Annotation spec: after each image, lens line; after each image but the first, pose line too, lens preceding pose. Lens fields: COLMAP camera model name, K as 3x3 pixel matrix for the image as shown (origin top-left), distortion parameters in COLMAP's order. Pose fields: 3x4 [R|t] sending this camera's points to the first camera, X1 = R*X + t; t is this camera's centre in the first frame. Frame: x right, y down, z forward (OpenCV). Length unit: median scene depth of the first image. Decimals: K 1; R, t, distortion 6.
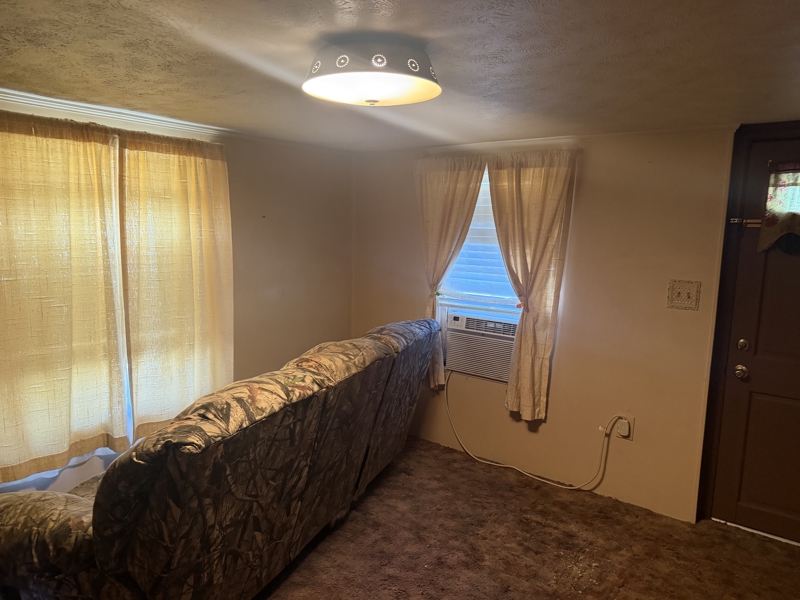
lens RADIAL K [[582.2, 0, 395.6], [0, 582.2, 301.0], [0, 0, 1]] dist [0.056689, -0.043763]
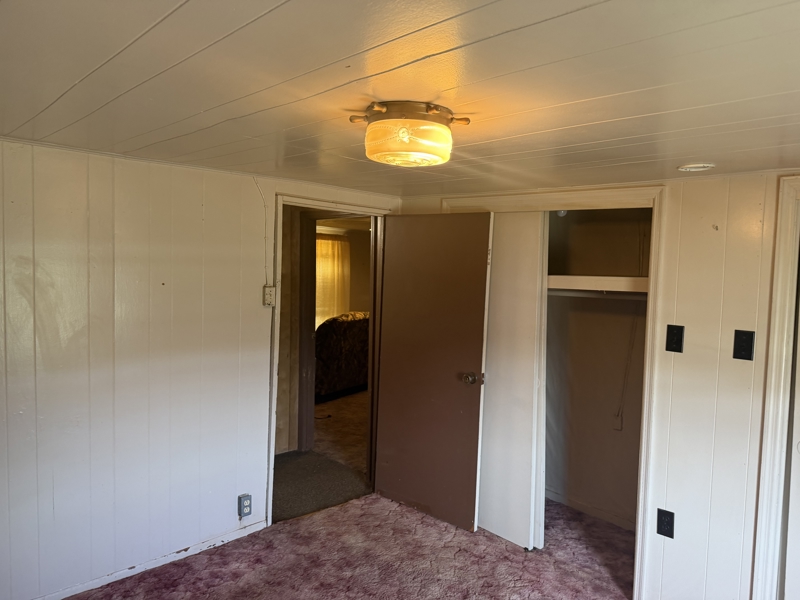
lens RADIAL K [[582.2, 0, 395.6], [0, 582.2, 301.0], [0, 0, 1]] dist [0.056689, -0.043763]
pose [[0.982009, 0.013044, -0.188384, 0.405523], [-0.029594, 0.995915, -0.085312, 0.234315], [0.186502, 0.089352, 0.978383, -1.477177]]
